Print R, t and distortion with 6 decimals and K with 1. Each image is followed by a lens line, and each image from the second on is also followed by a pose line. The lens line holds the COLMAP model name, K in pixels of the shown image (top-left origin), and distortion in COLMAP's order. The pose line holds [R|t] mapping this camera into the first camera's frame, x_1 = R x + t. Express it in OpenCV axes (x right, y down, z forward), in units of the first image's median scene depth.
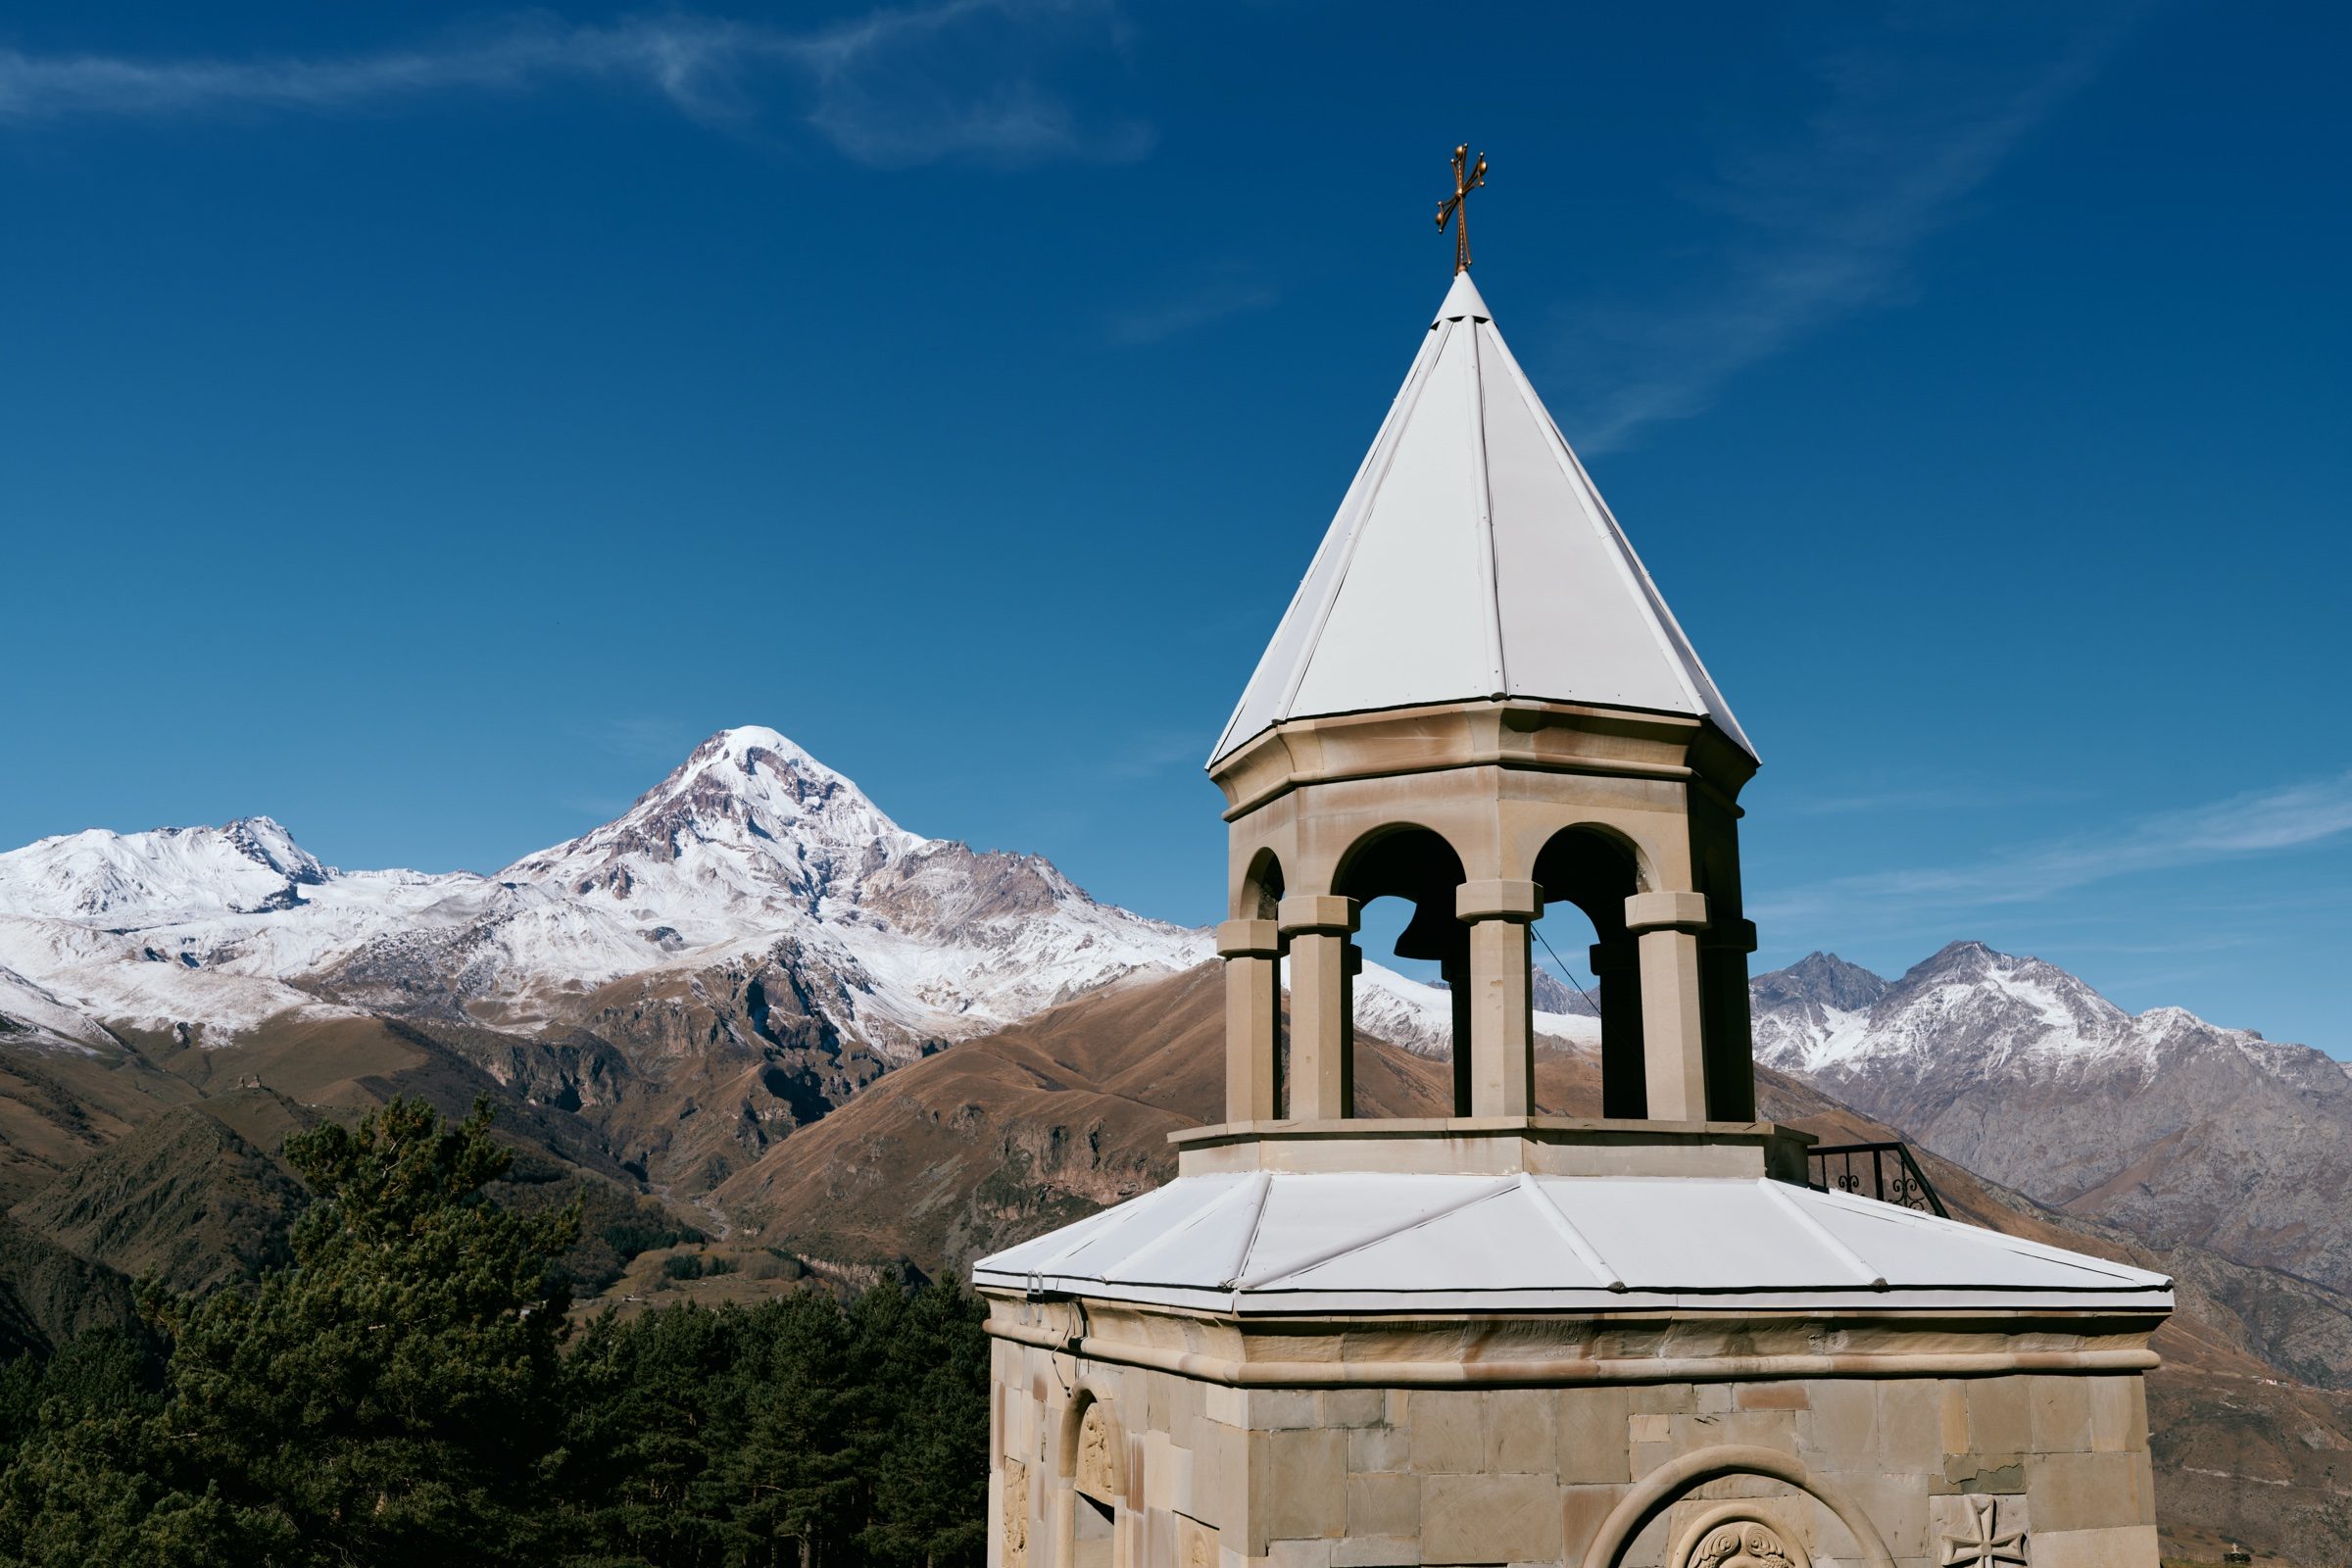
lens RADIAL K [[2057.6, 0, 1176.0], [0, 2057.6, 784.0], [0, 0, 1]] dist [-0.006442, 0.002313]
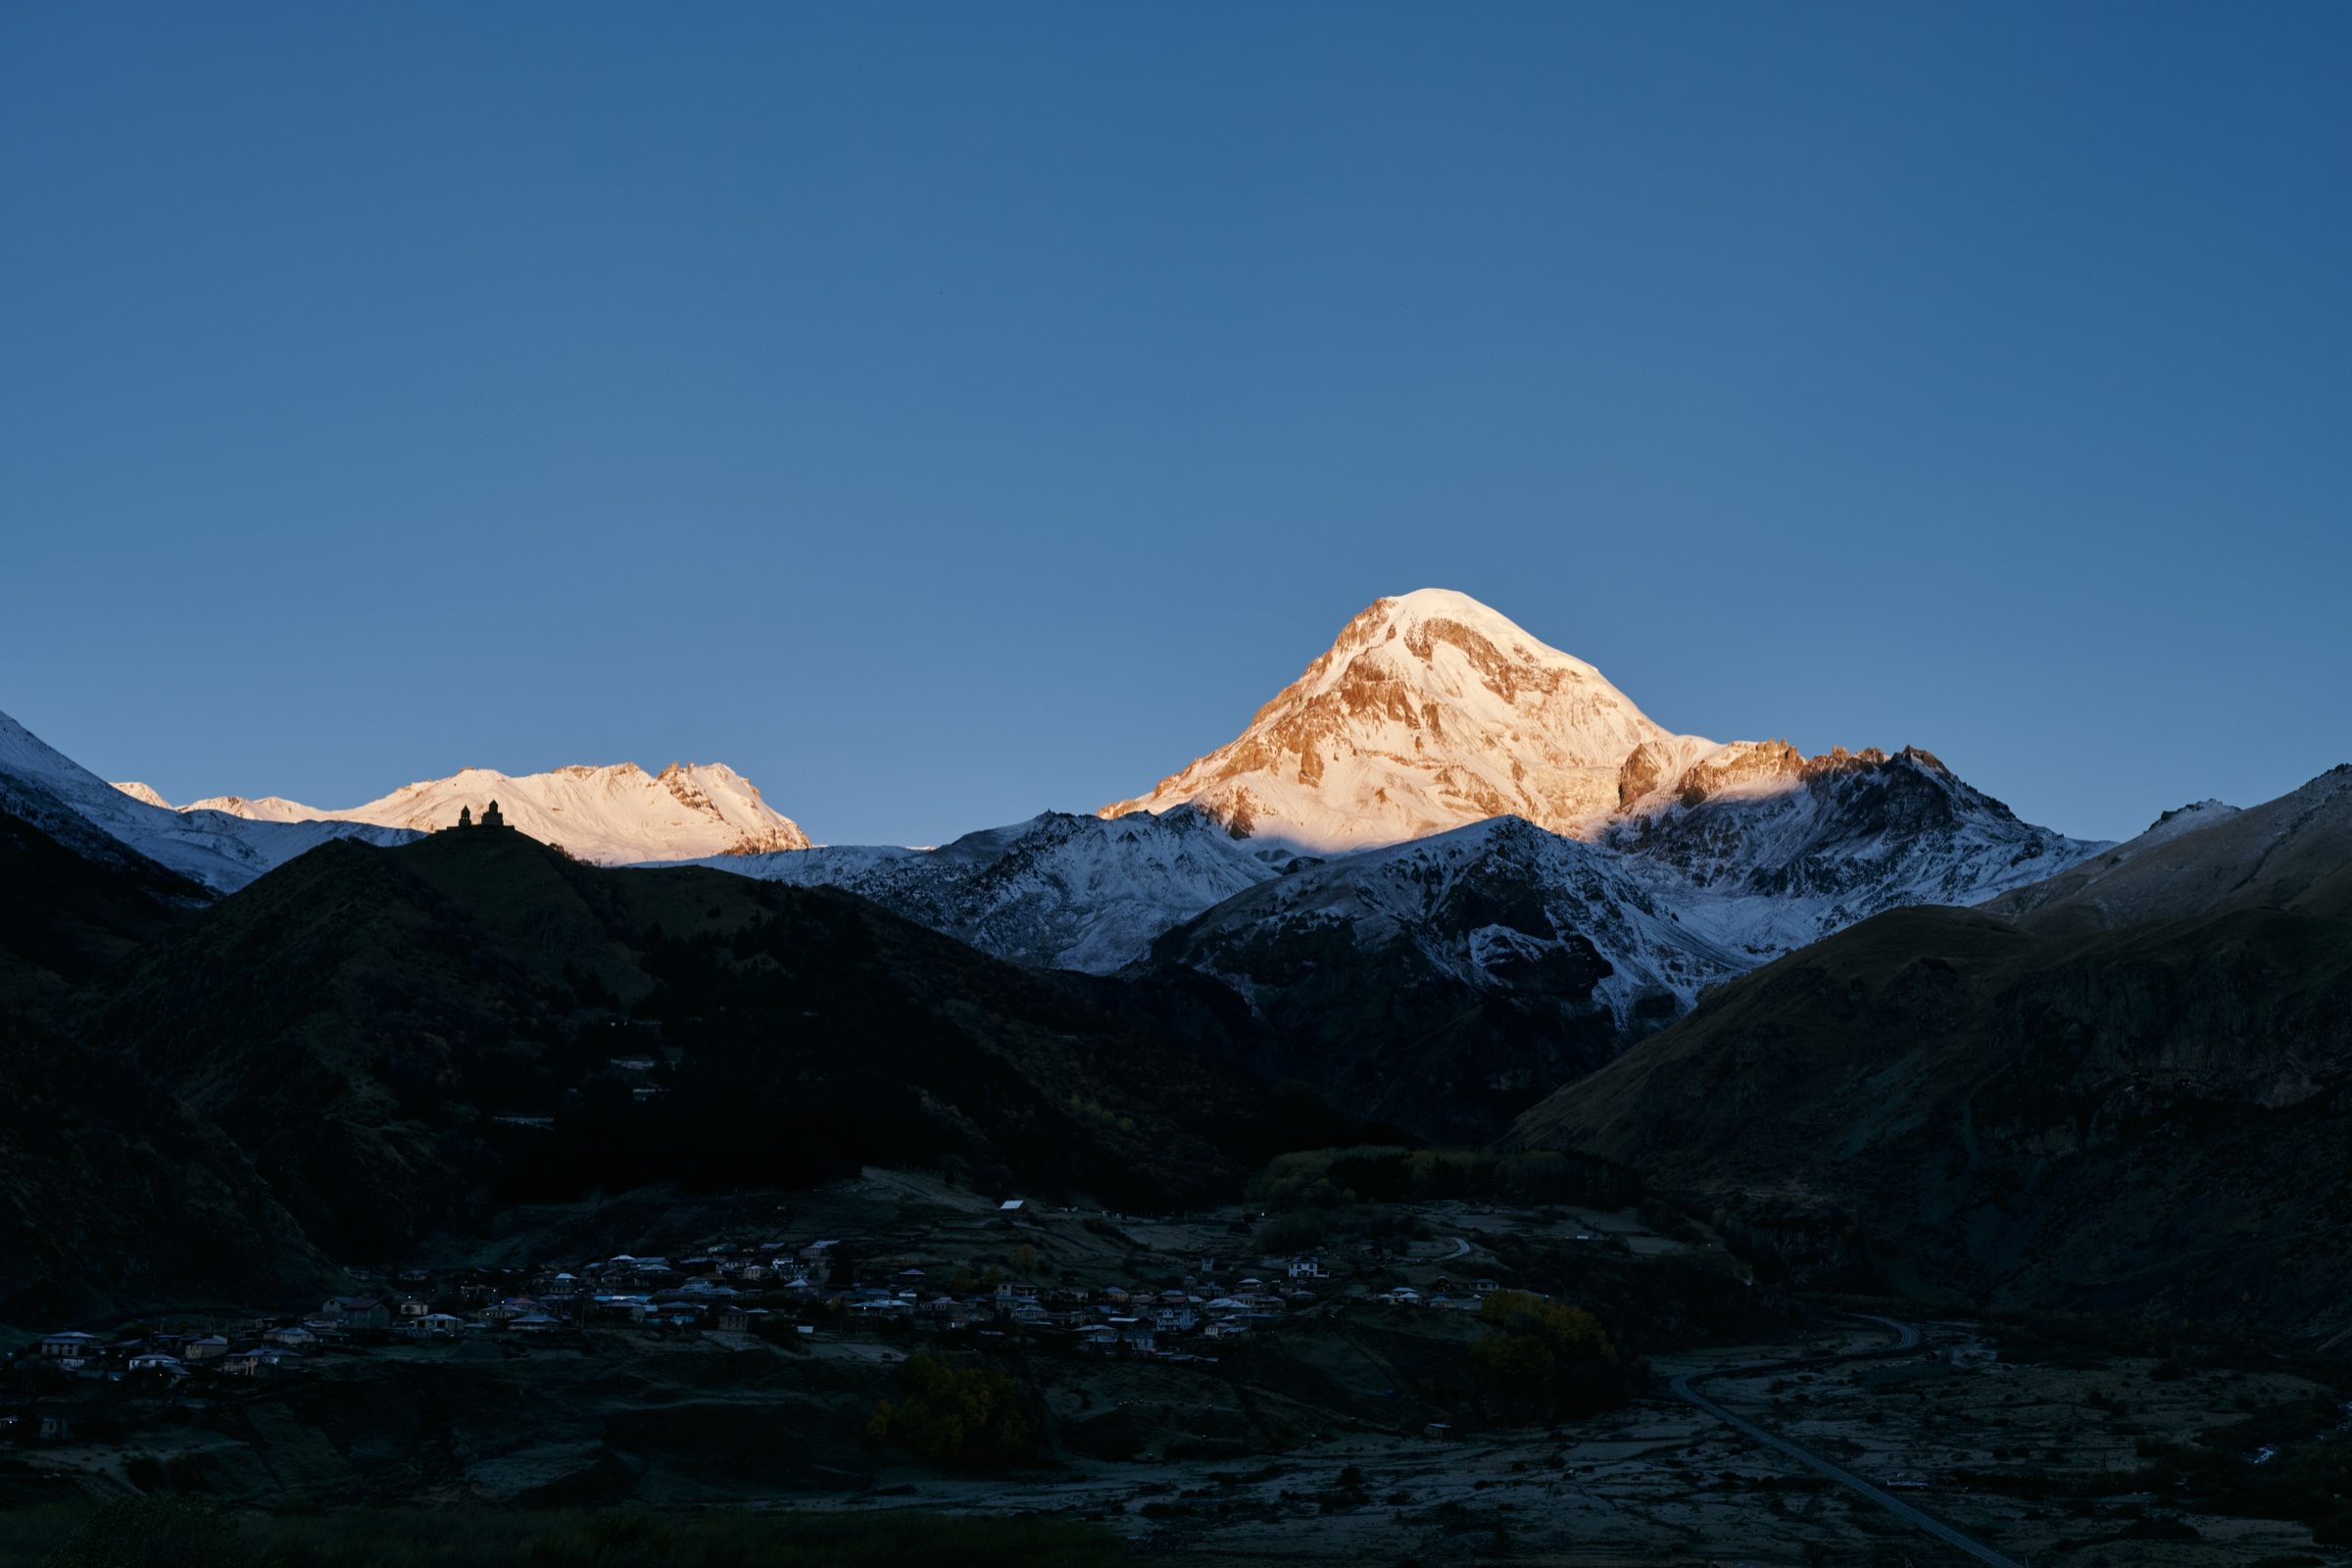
lens RADIAL K [[2953.8, 0, 1180.2], [0, 2953.8, 841.9], [0, 0, 1]] dist [-0.007914, 0.024473]
pose [[0.957998, -0.052569, -0.281916, -0.036222], [0.053659, 0.998552, -0.003855, 0.061593], [0.281710, -0.011434, 0.959431, 0.142552]]
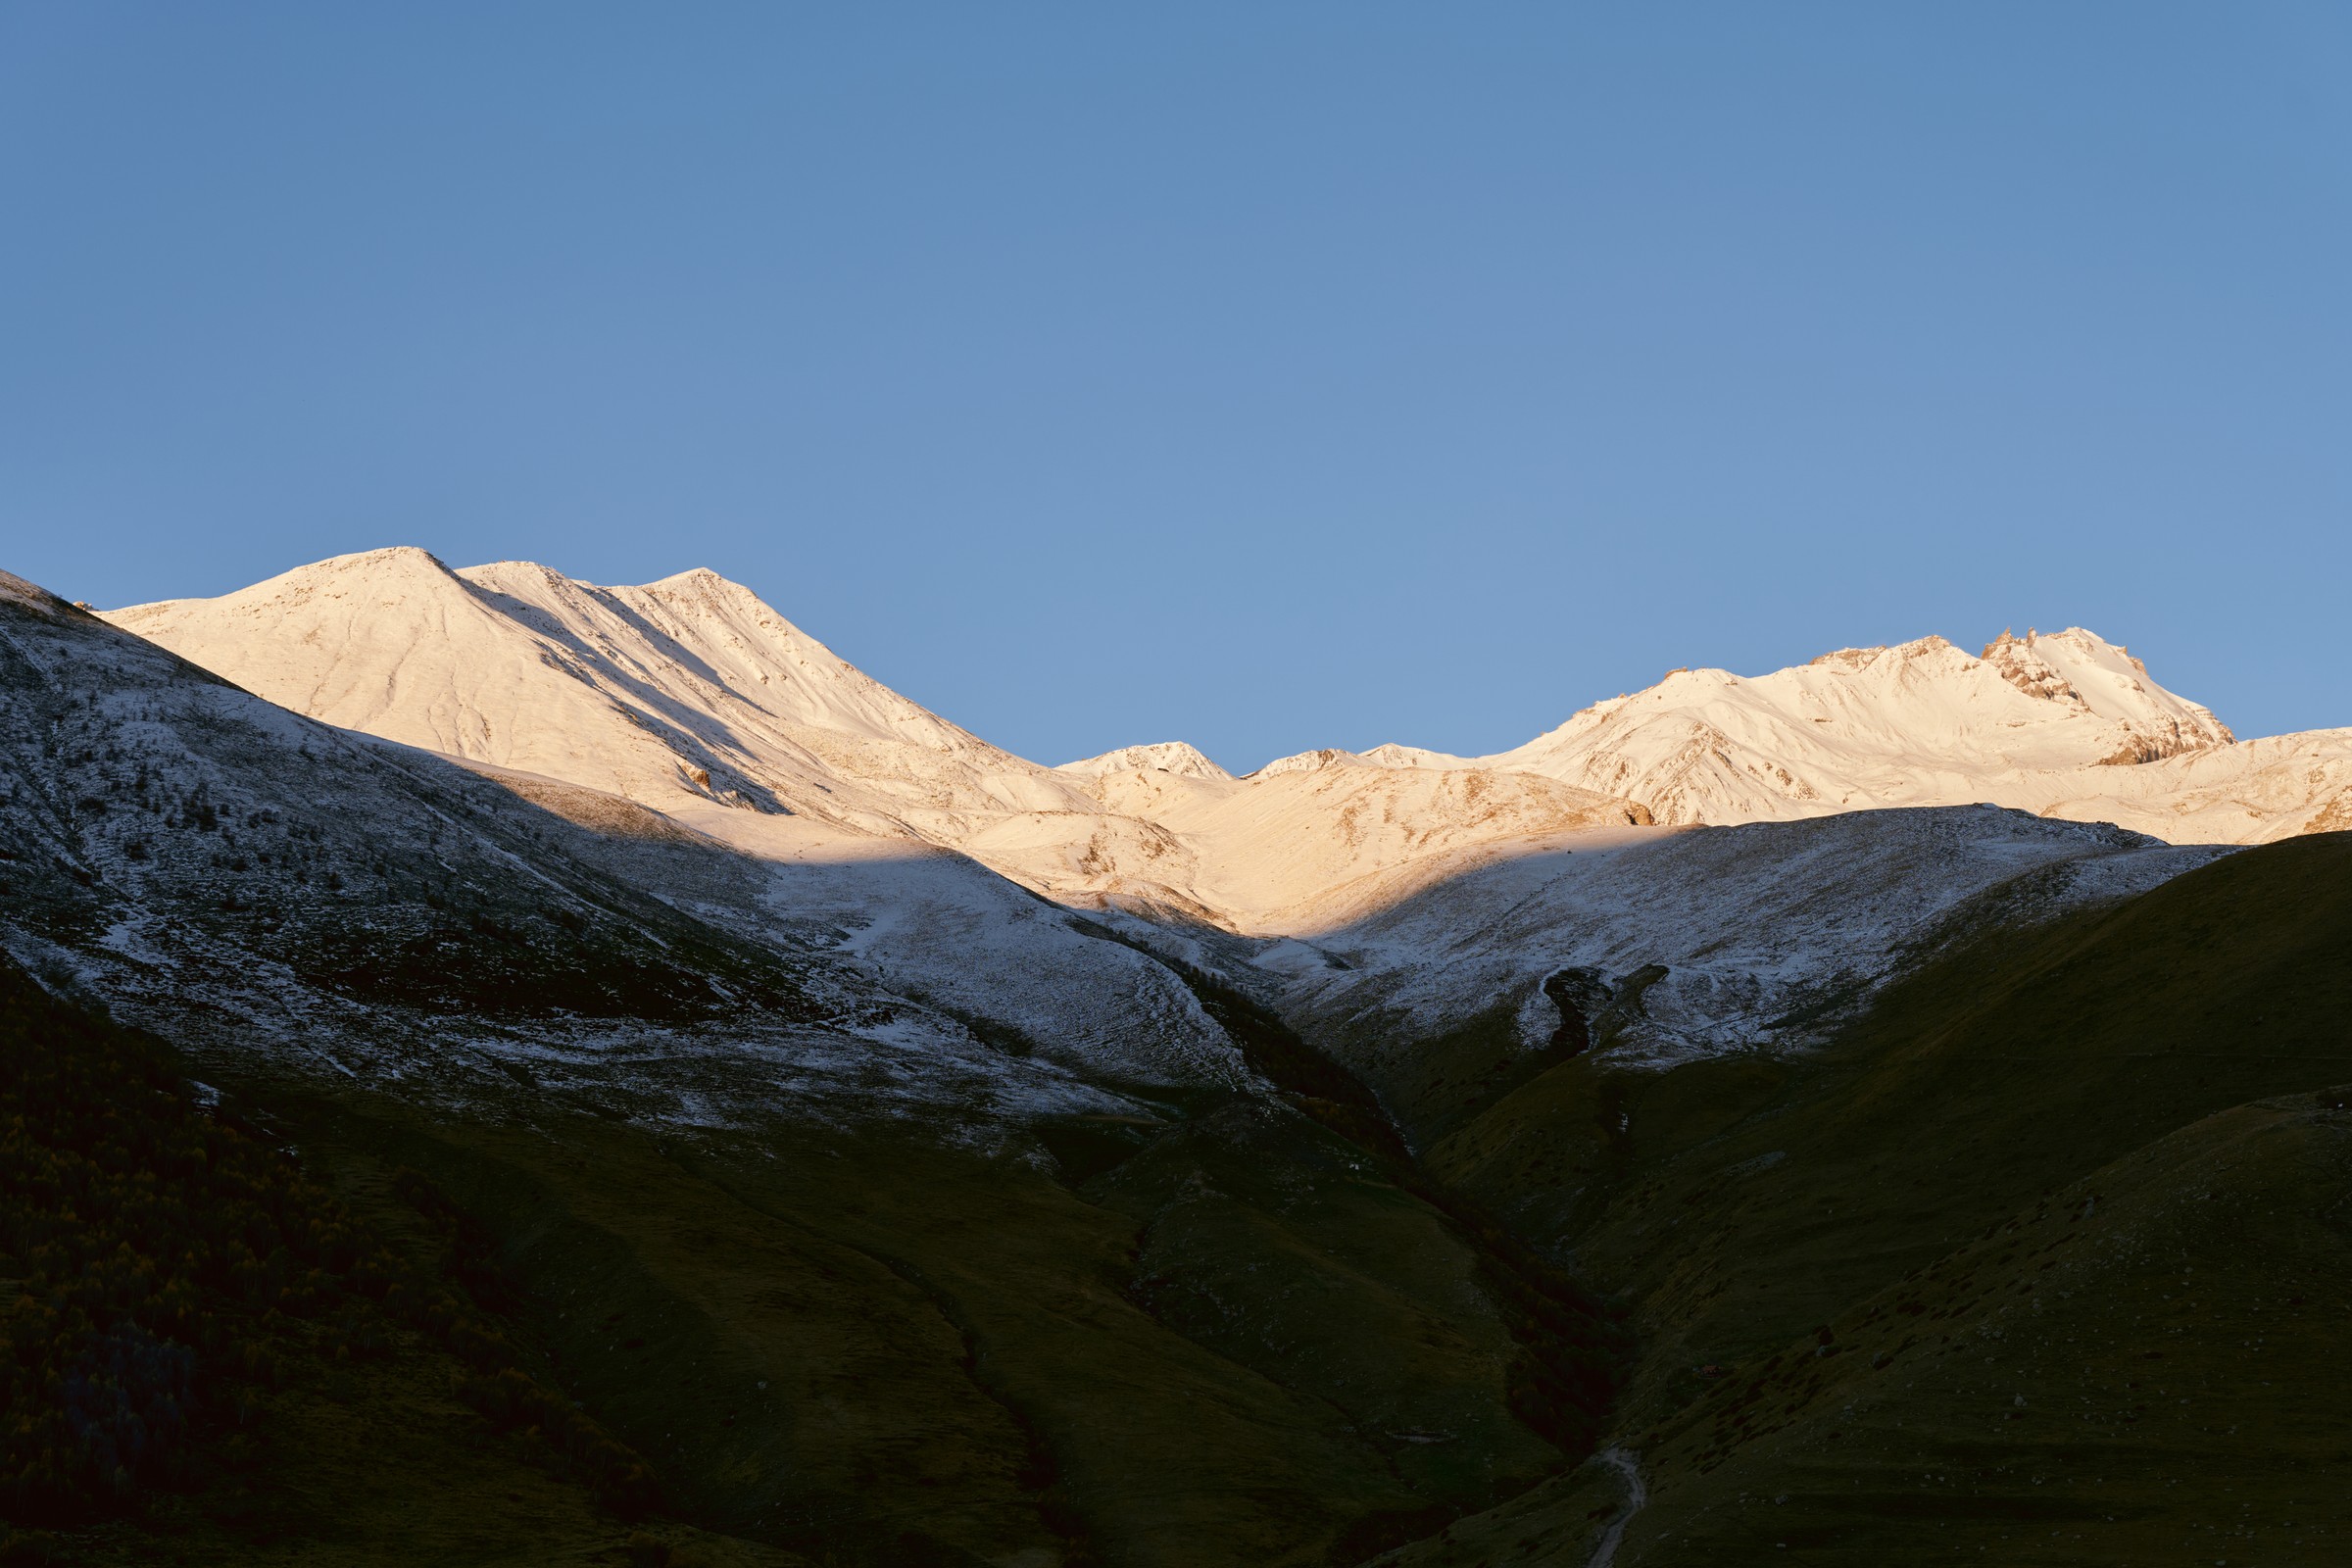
lens RADIAL K [[3427.5, 0, 1274.0], [0, 3427.5, 782.7], [0, 0, 1]] dist [0.005271, 0.004726]
pose [[0.772589, -0.134894, -0.620411, -0.155768], [0.141640, 0.989162, -0.038688, 0.060187], [0.618905, -0.057985, 0.783322, 0.390879]]
